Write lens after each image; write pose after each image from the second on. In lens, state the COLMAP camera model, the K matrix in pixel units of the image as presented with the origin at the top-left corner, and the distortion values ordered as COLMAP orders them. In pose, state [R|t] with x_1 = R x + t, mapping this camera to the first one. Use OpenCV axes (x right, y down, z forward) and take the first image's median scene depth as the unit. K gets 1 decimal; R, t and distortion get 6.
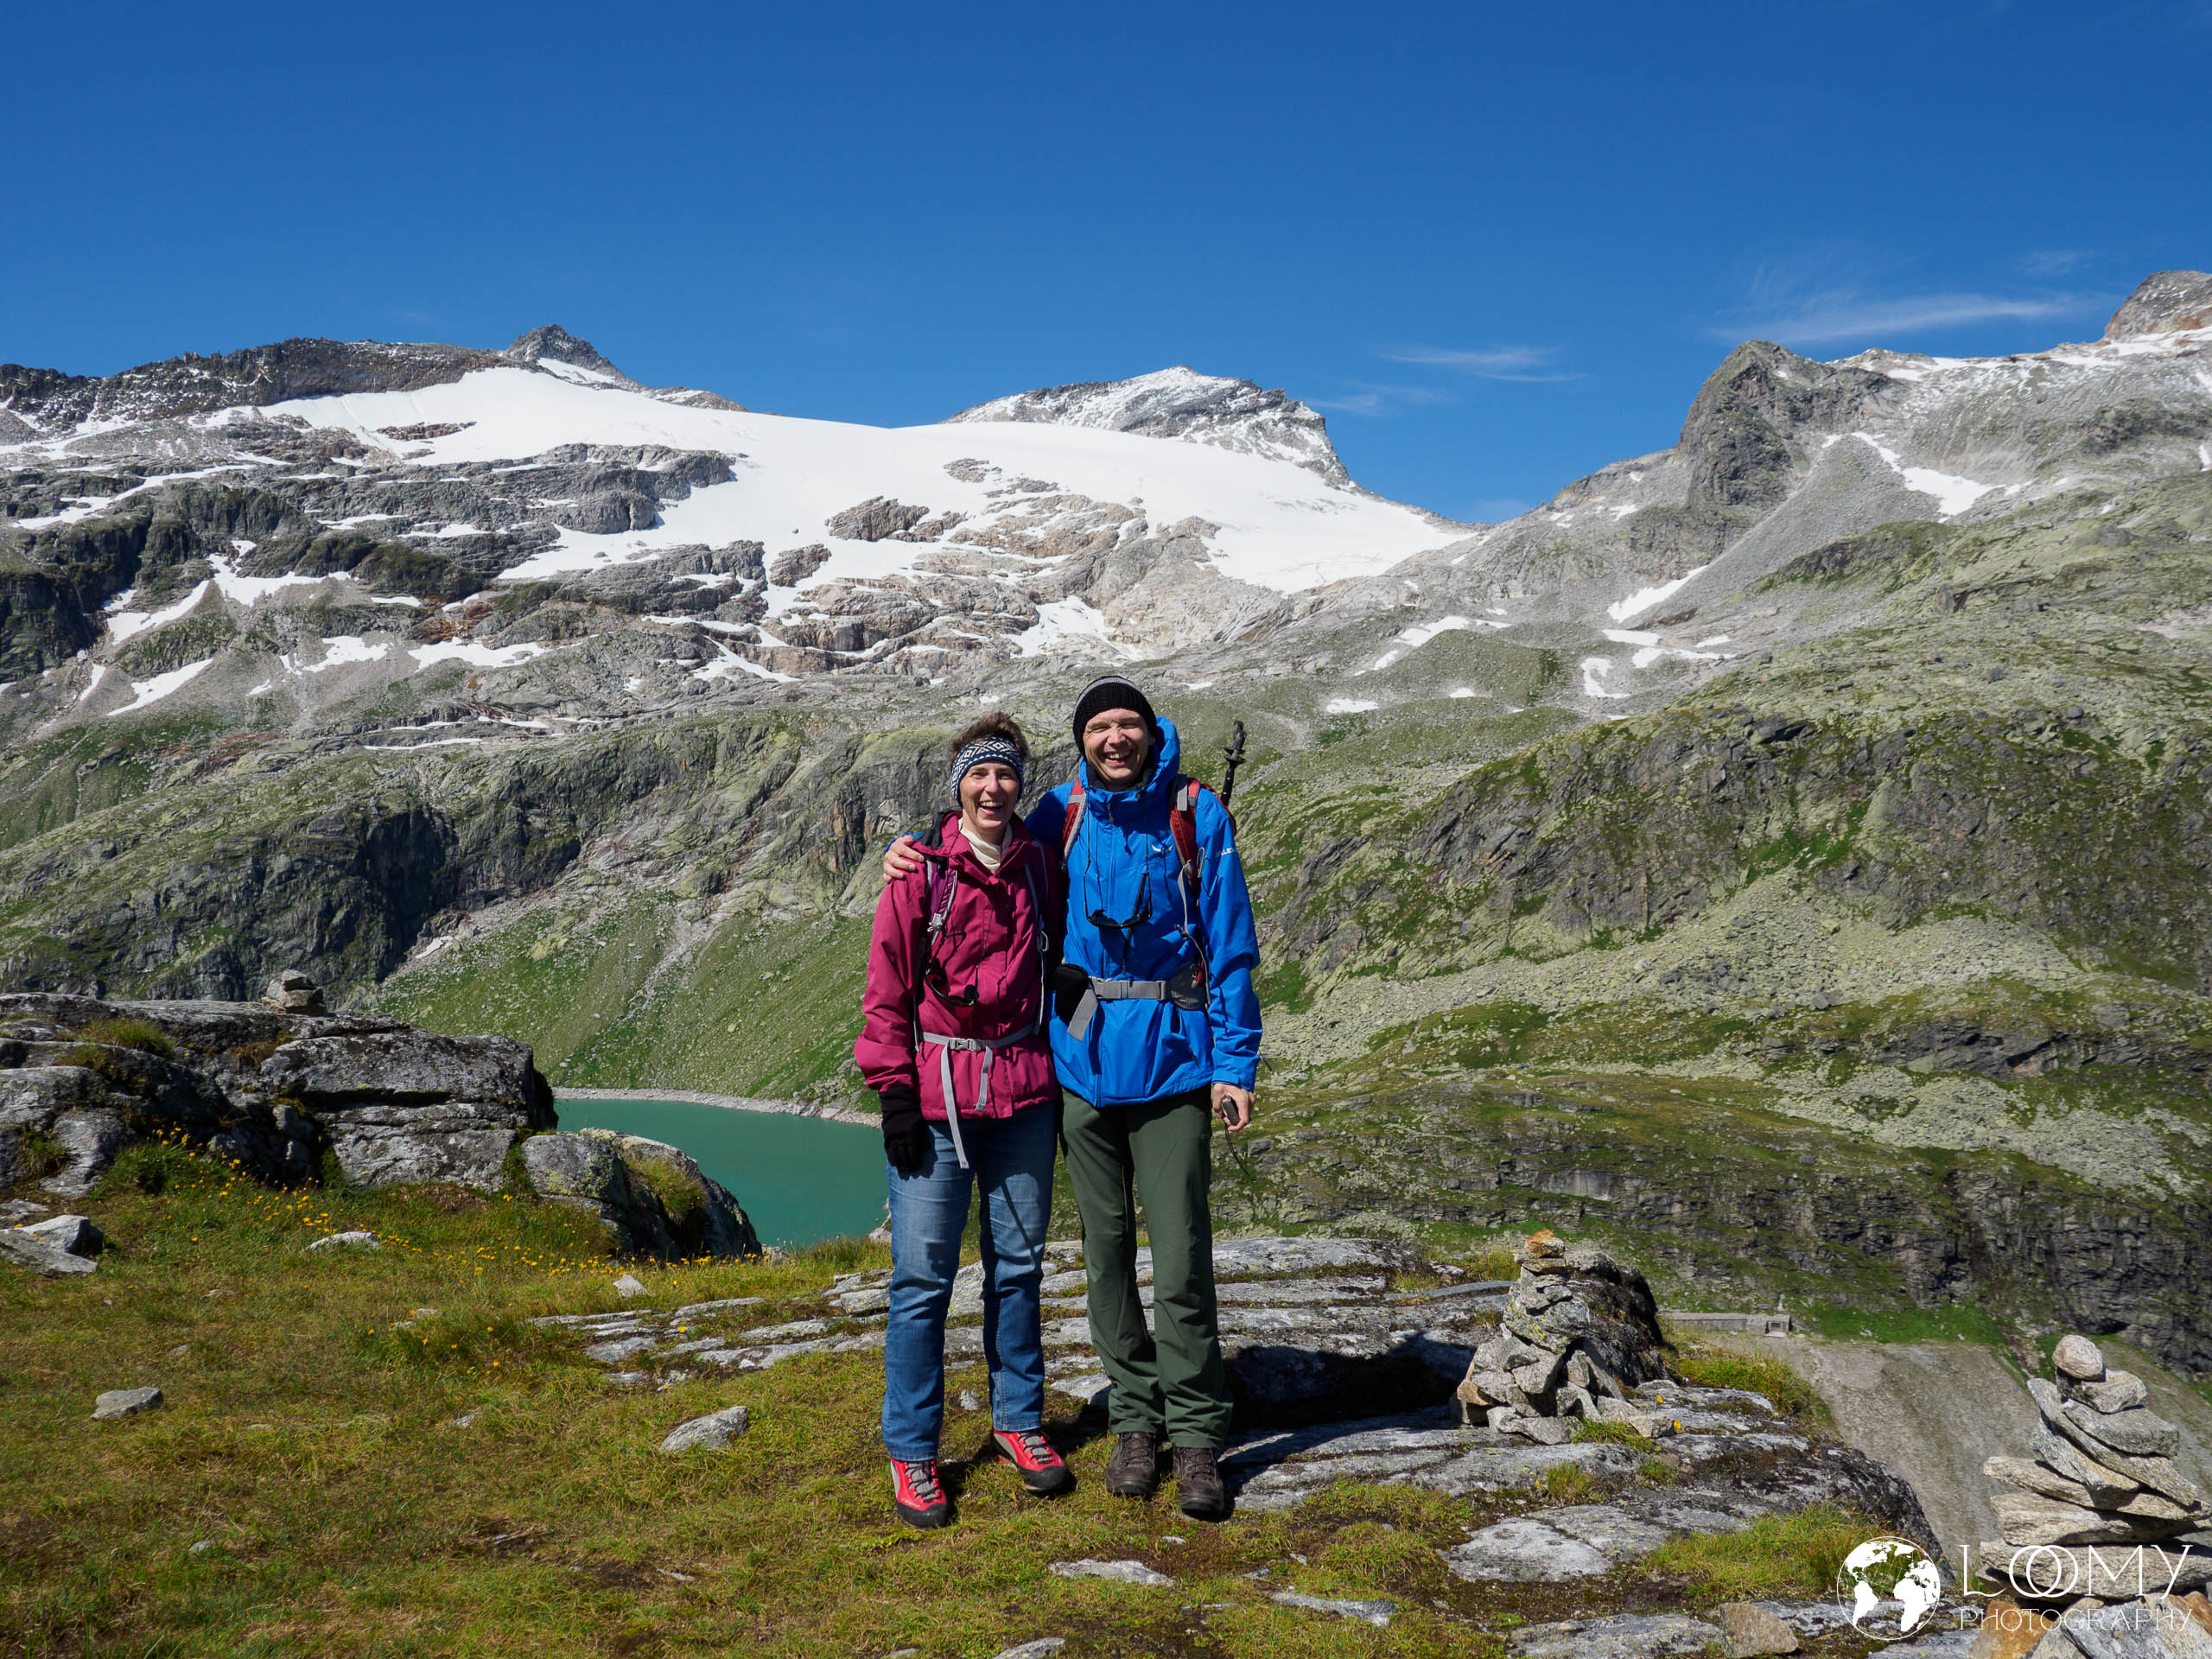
lens RADIAL K [[2004.0, 0, 1093.6], [0, 2004.0, 809.7], [0, 0, 1]] dist [-0.019426, 0.000000]
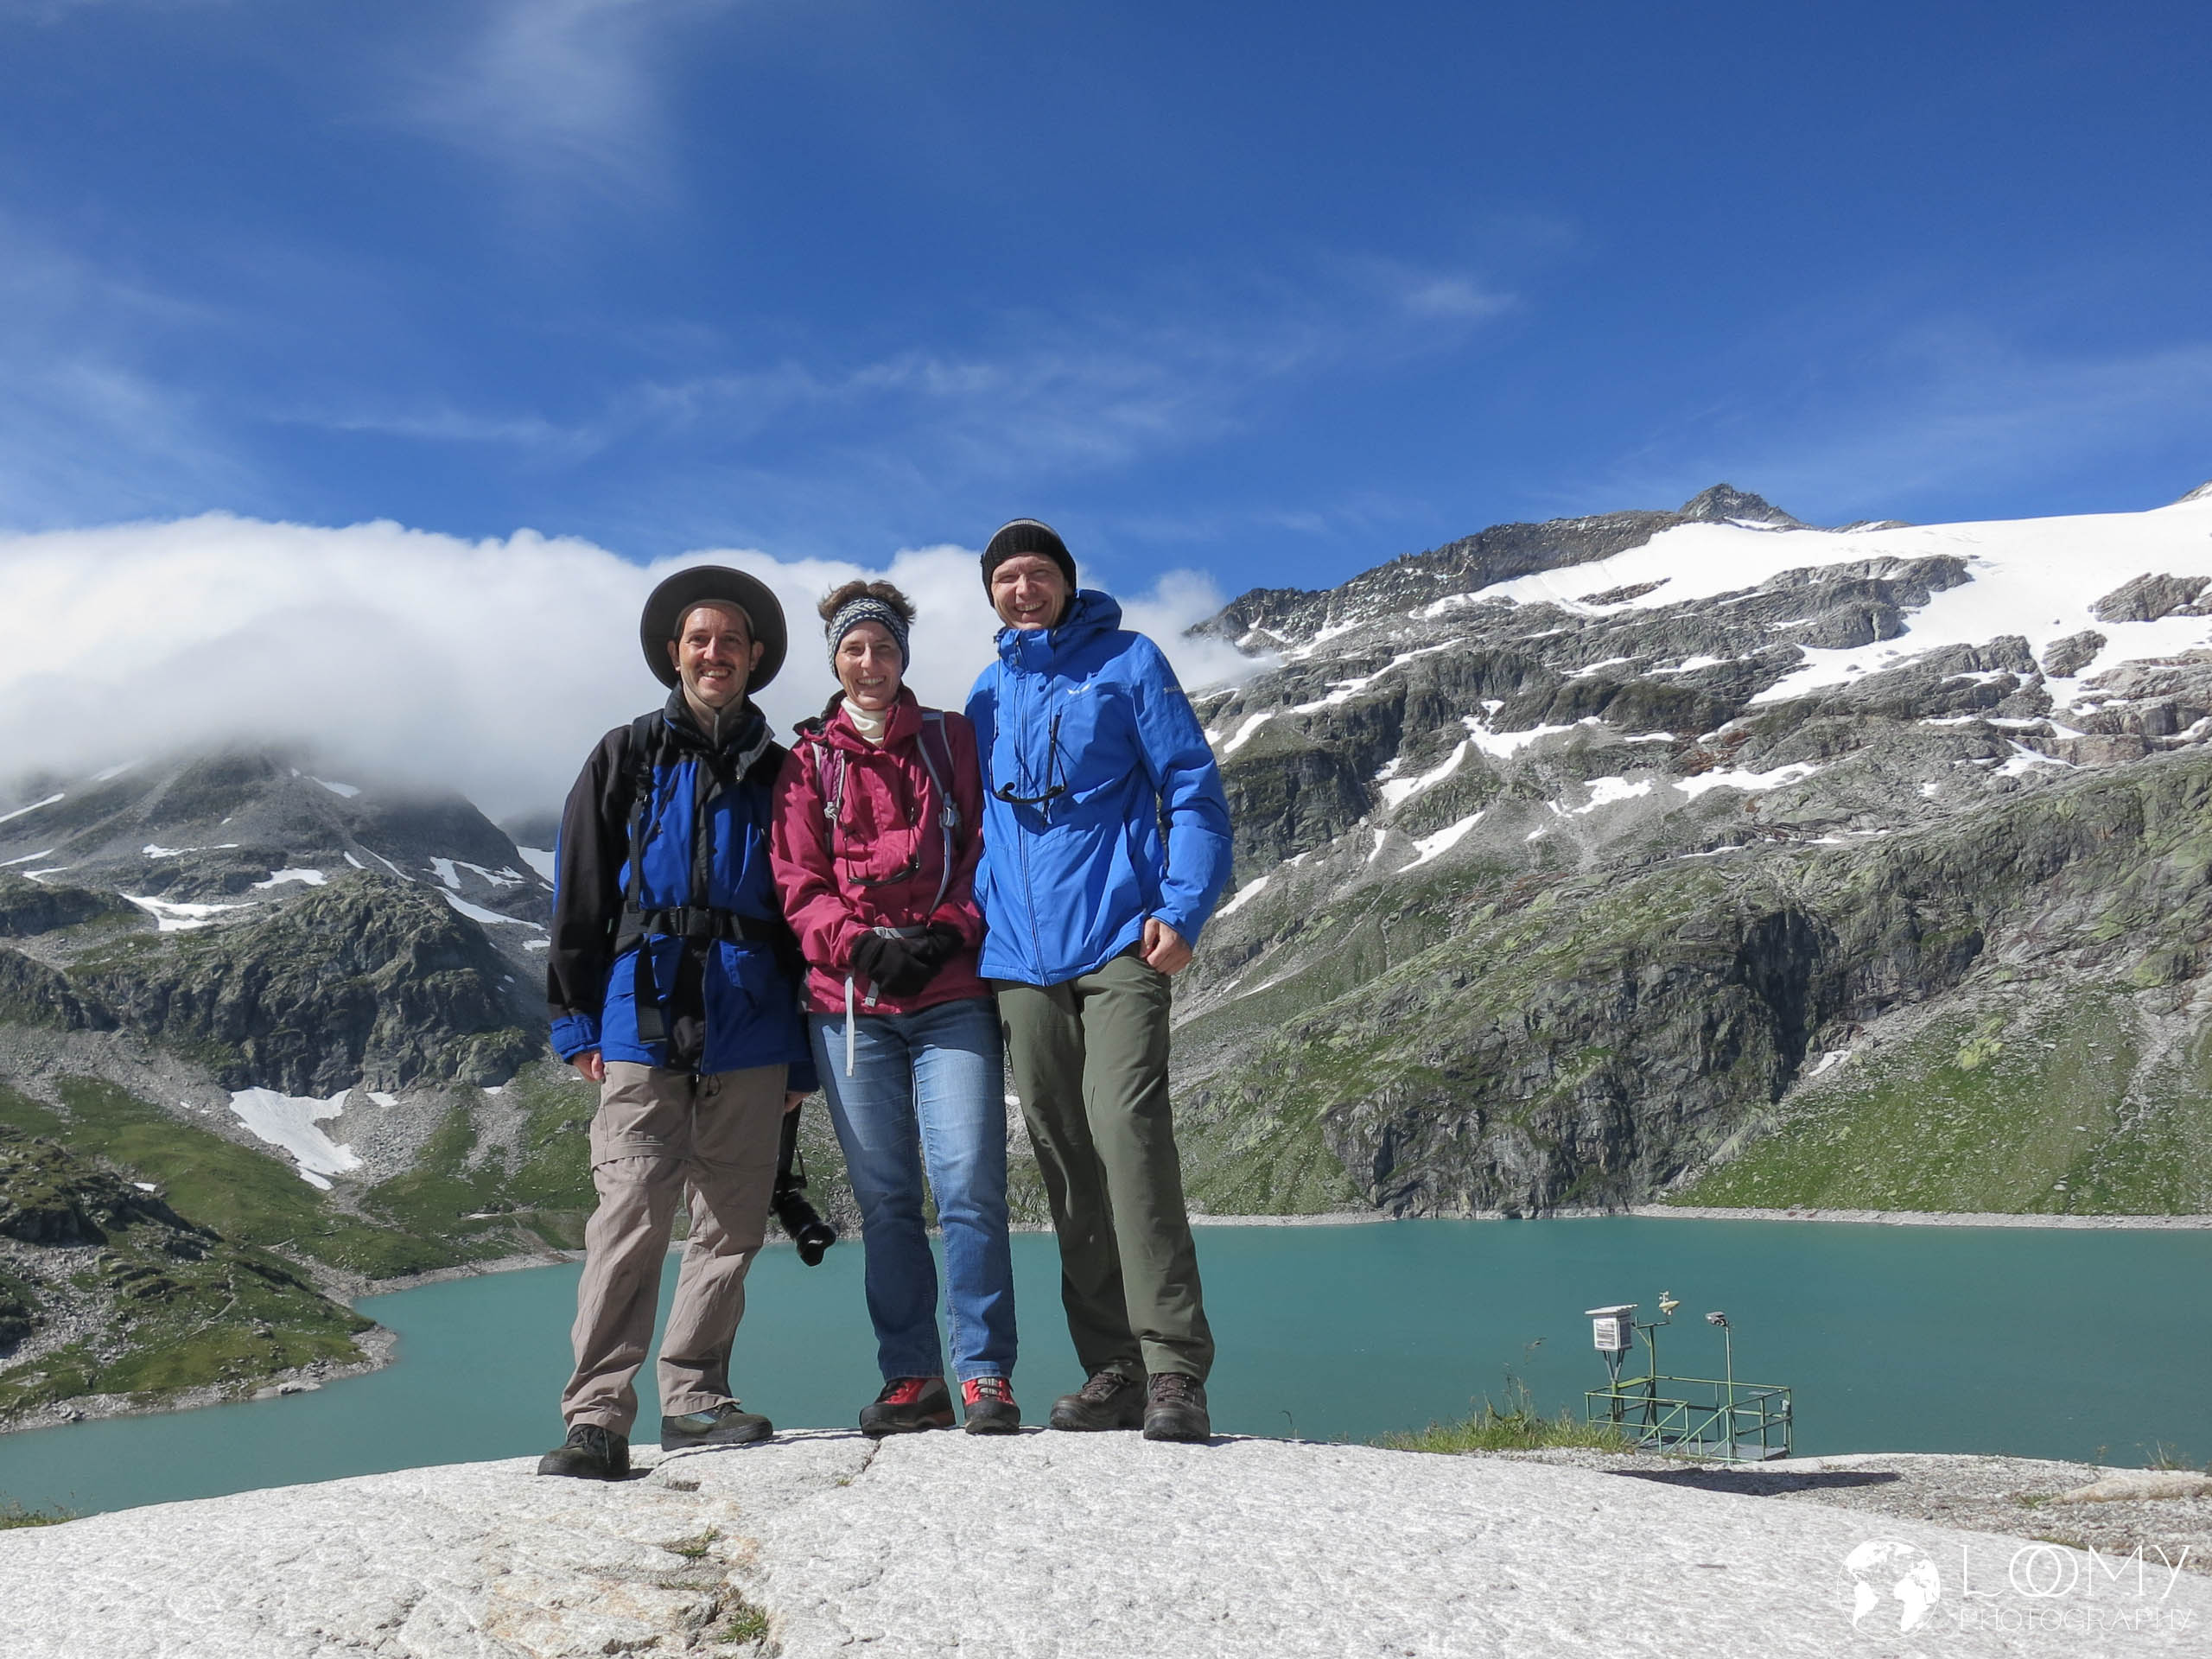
lens RADIAL K [[1683.6, 0, 1053.9], [0, 1683.6, 1032.6], [0, 0, 1]] dist [-0.060888, 0.013796]
pose [[0.844866, -0.064111, -0.531123, -0.168990], [0.060754, 0.997869, -0.023808, 0.038529], [0.531517, -0.012154, 0.846960, 0.157906]]
